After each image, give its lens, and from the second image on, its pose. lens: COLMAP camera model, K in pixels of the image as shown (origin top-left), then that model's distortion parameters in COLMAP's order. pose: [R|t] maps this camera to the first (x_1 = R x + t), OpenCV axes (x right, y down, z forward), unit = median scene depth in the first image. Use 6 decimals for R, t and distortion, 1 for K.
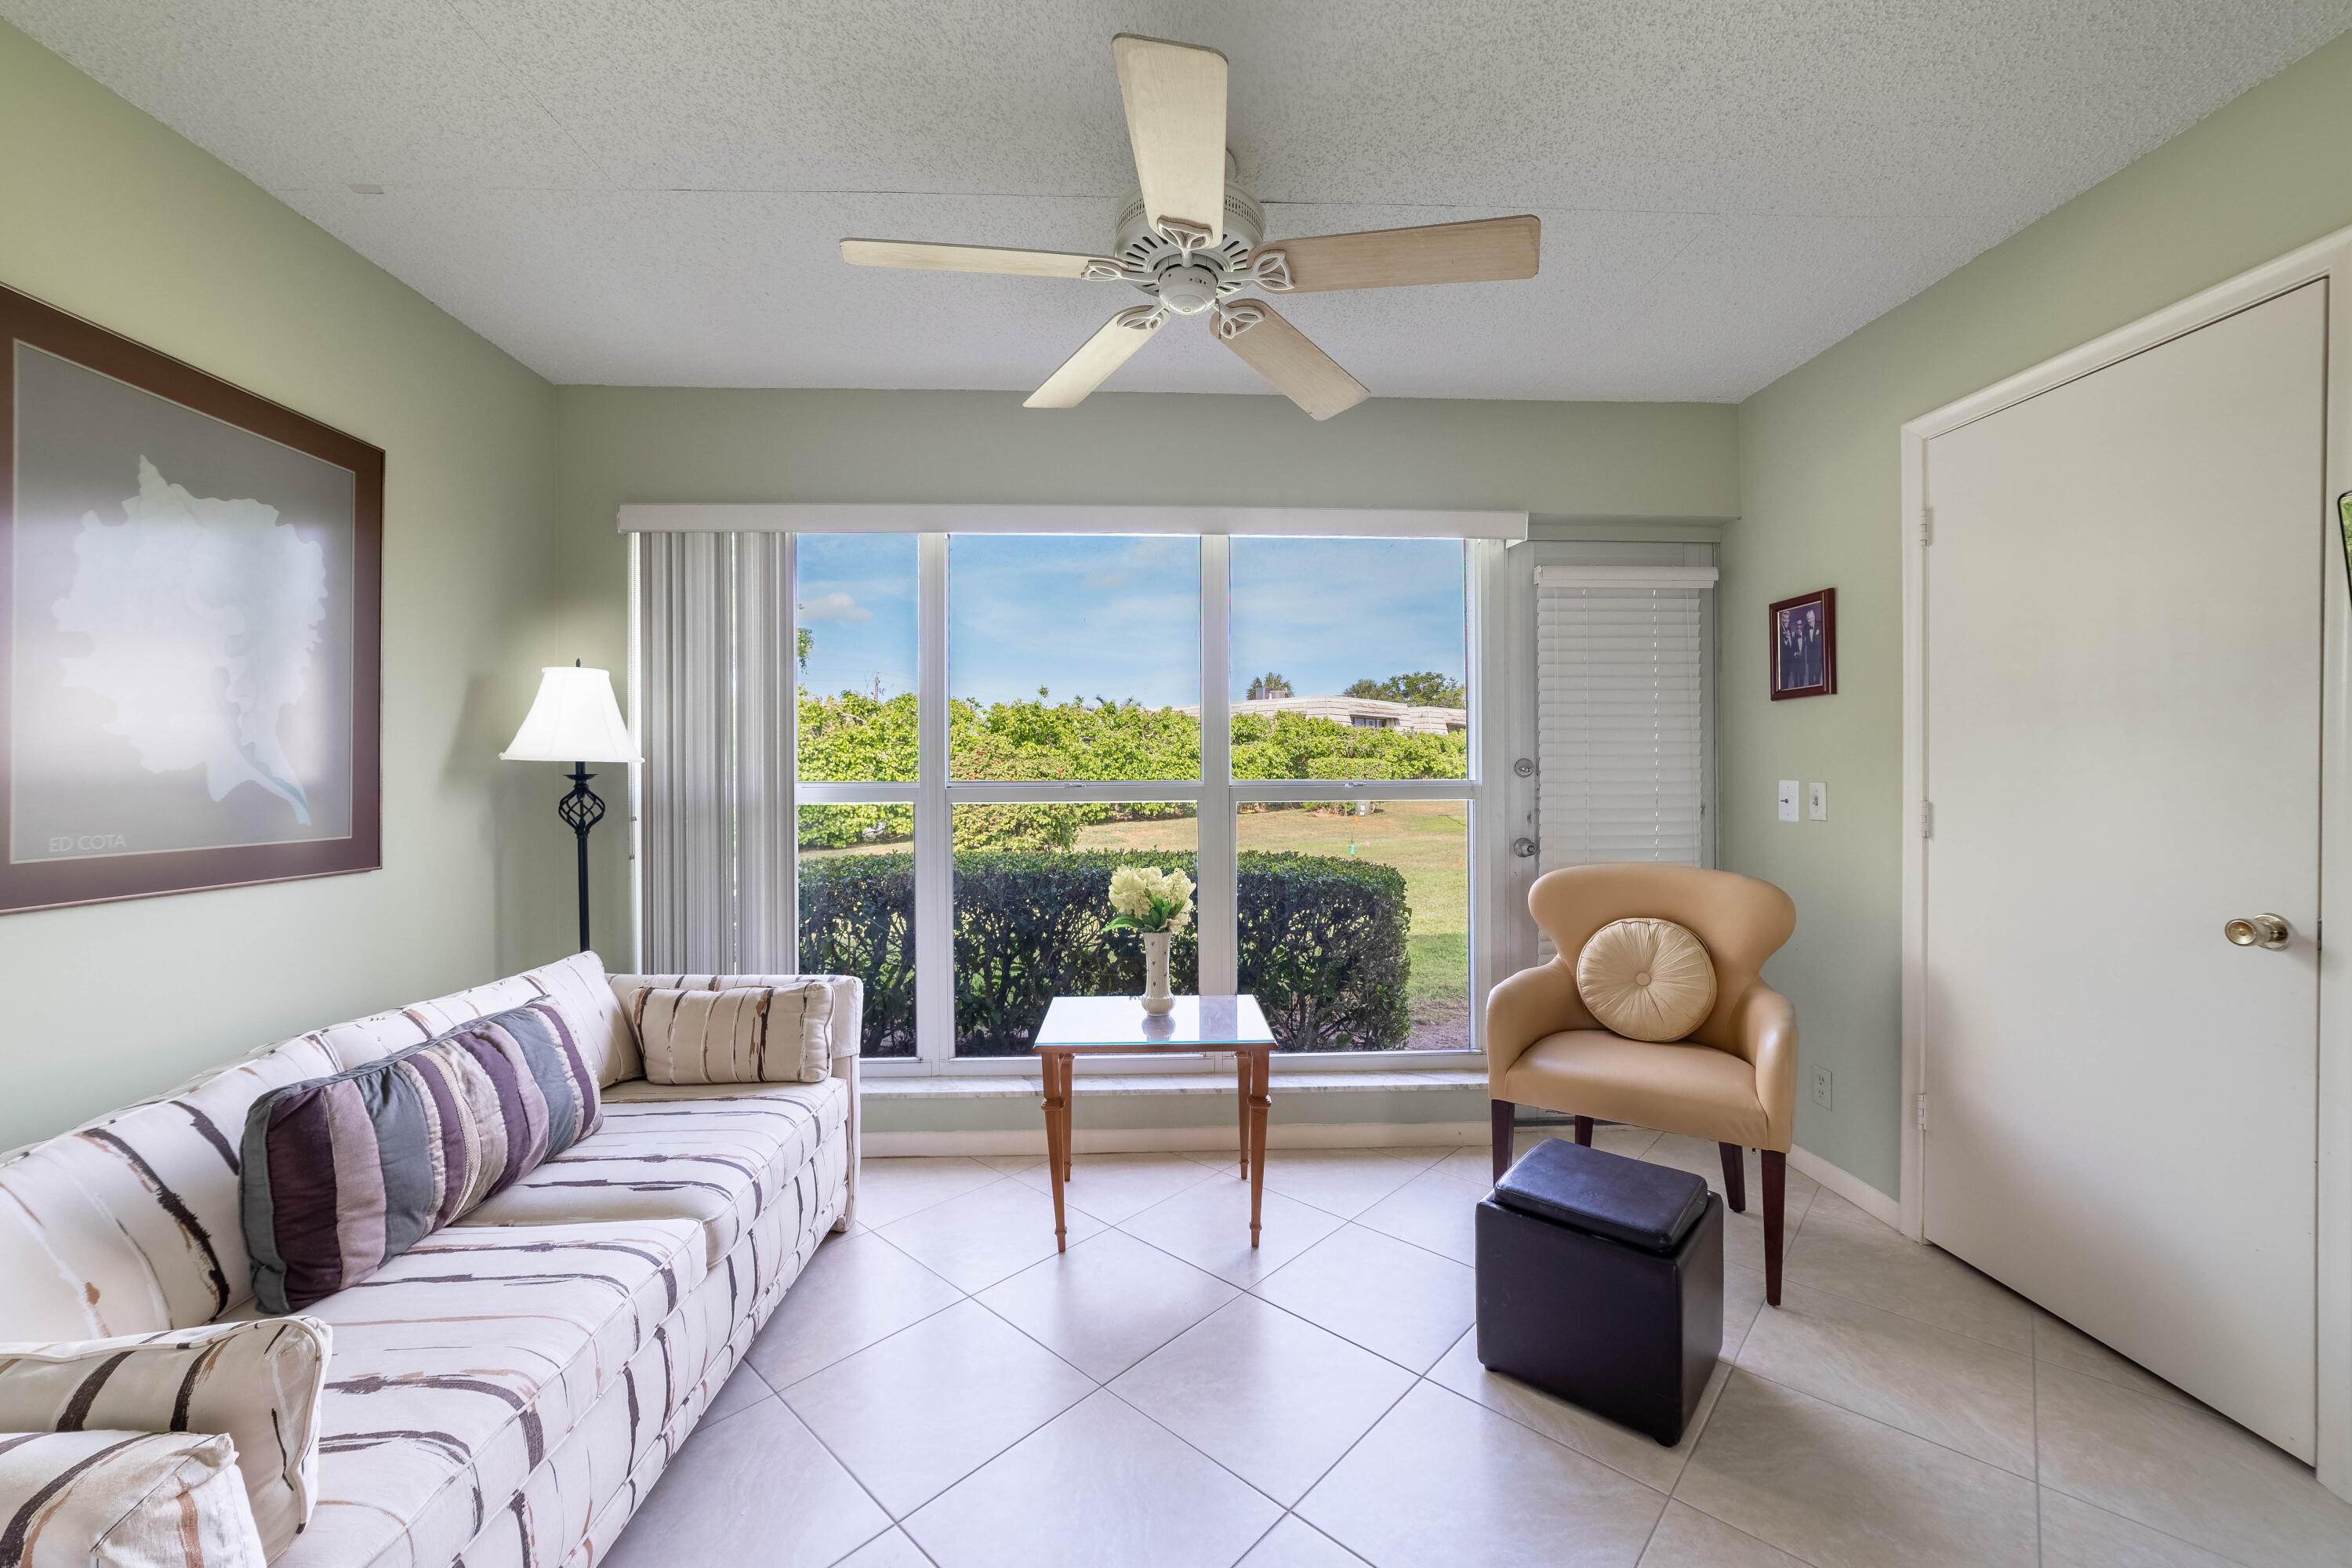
lens RADIAL K [[909.2, 0, 1177.4], [0, 909.2, 776.9], [0, 0, 1]] dist [-0.003145, 0.000012]
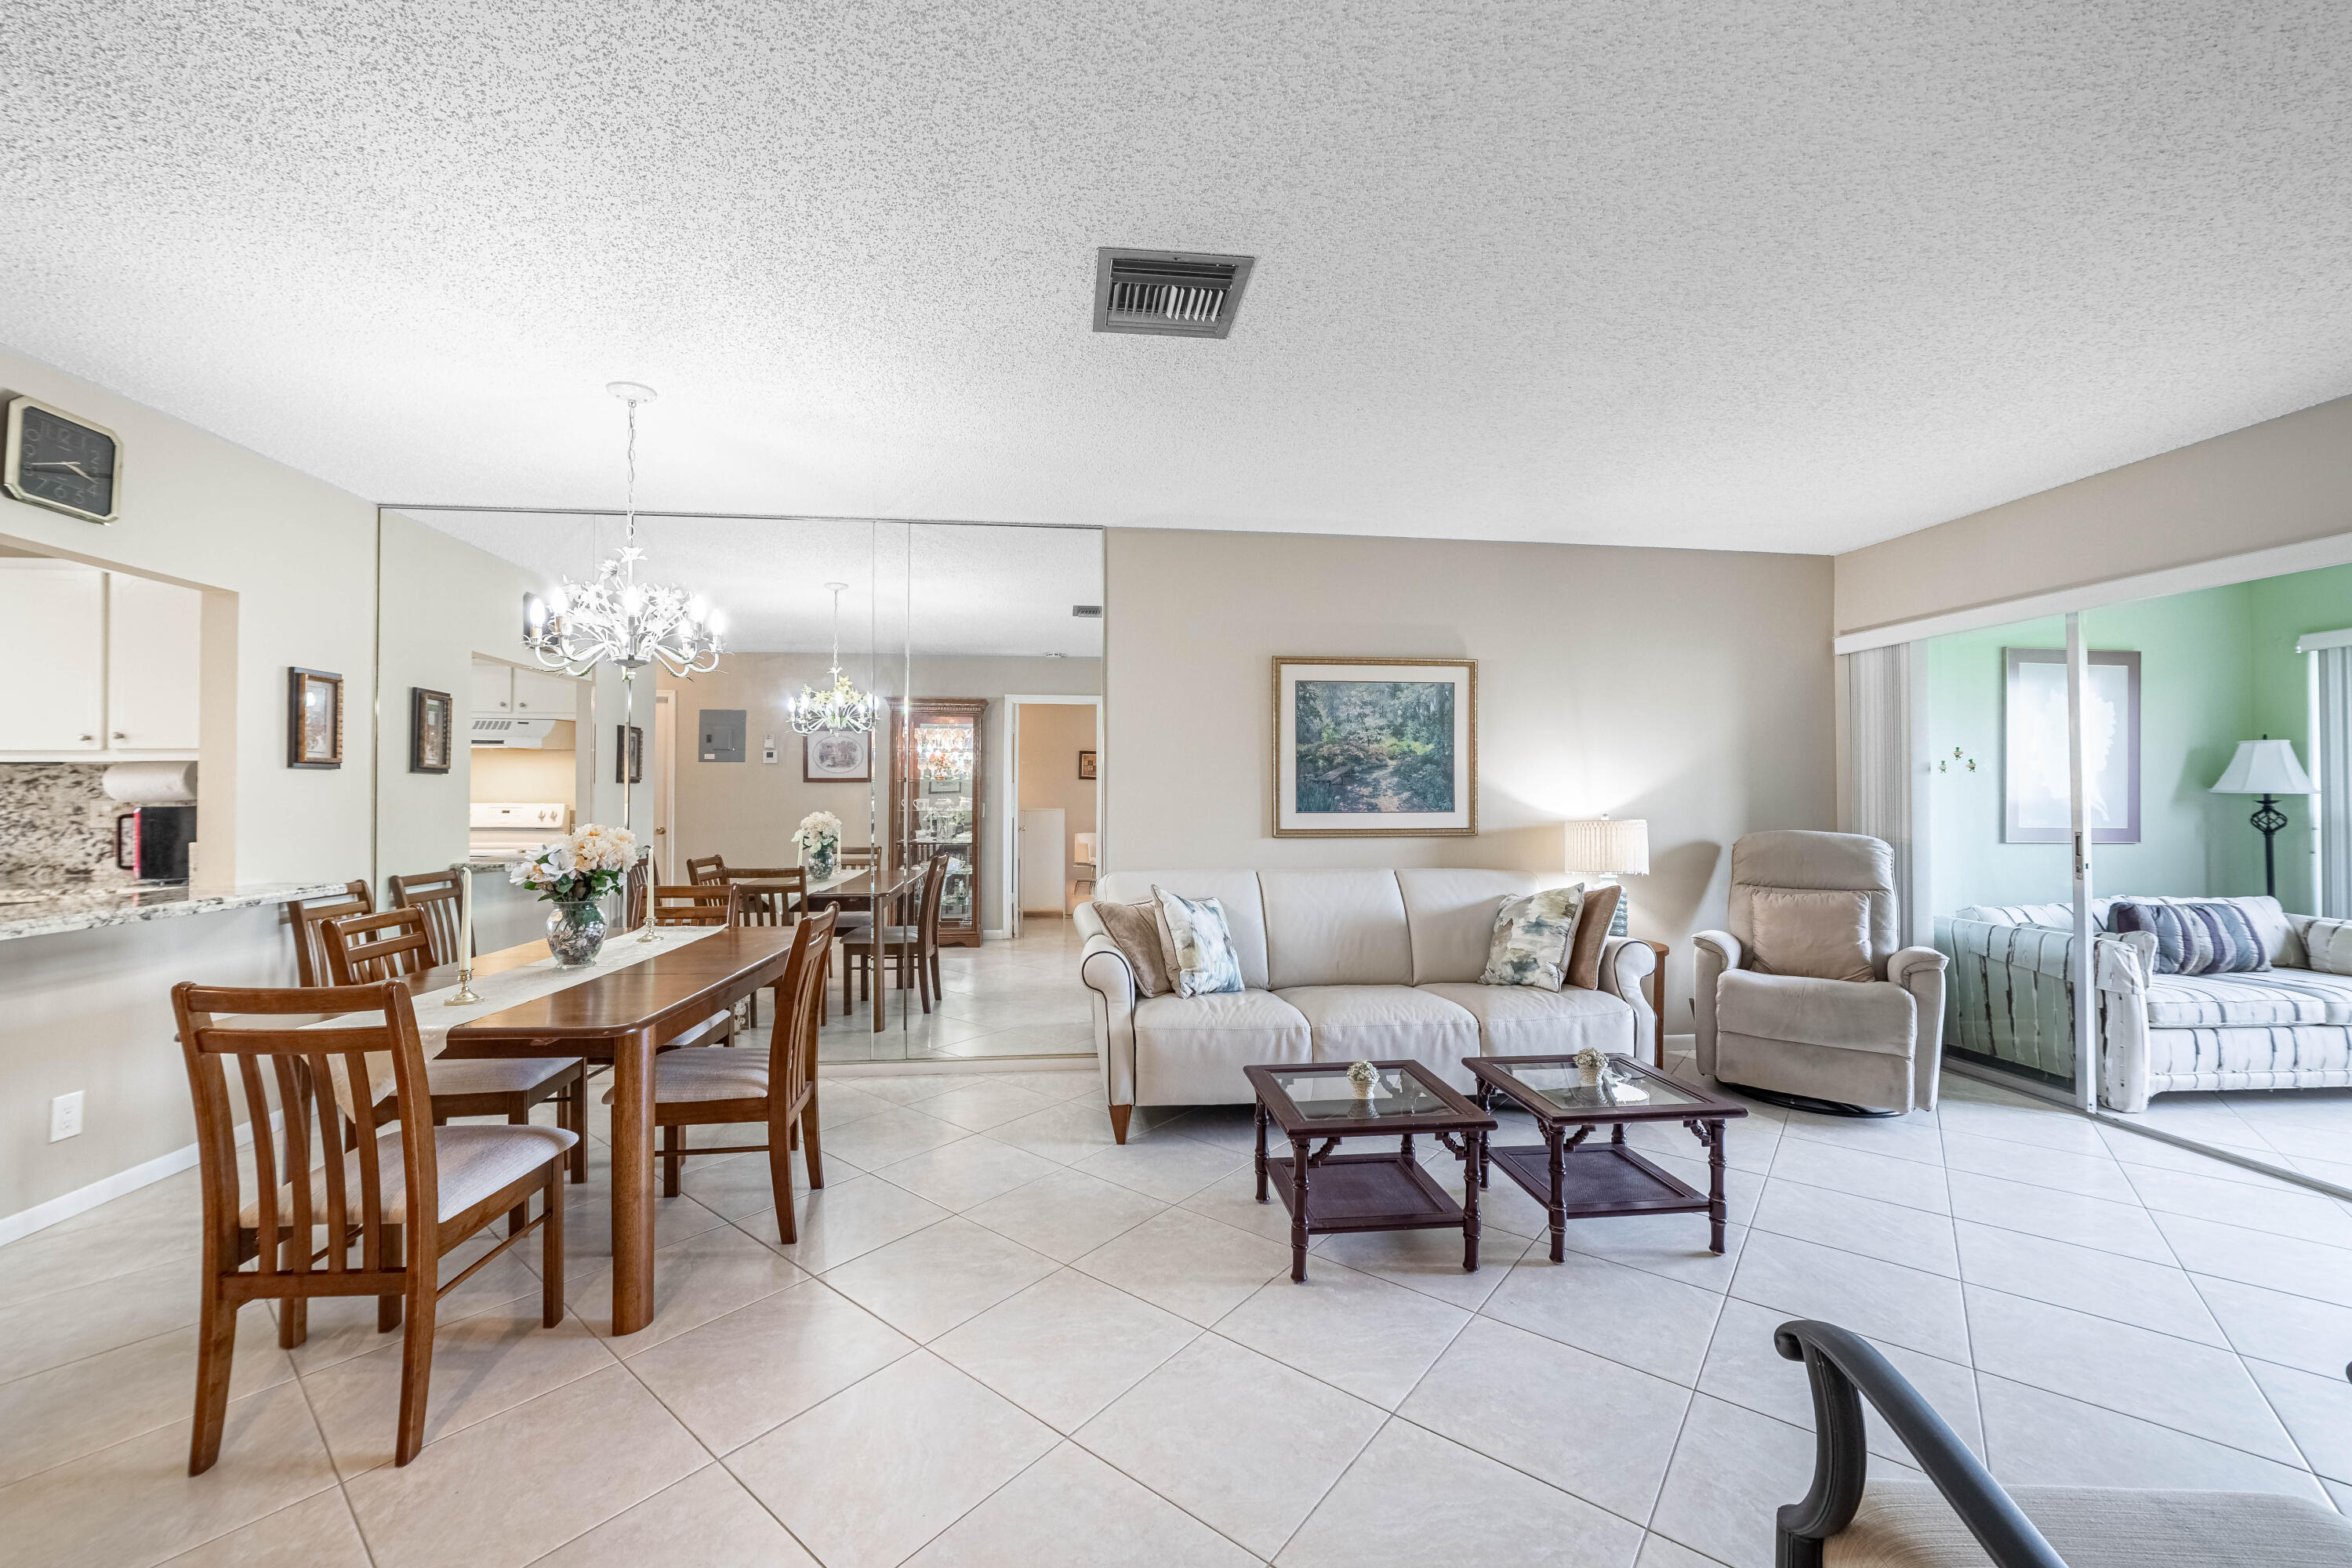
lens RADIAL K [[909.2, 0, 1174.5], [0, 909.2, 793.4], [0, 0, 1]] dist [-0.003145, 0.000012]
pose [[0.062715, -0.013783, -0.997936, 1.085074], [-0.008348, 0.999862, -0.014334, 0.028711], [0.997997, 0.009230, 0.062591, -1.385197]]
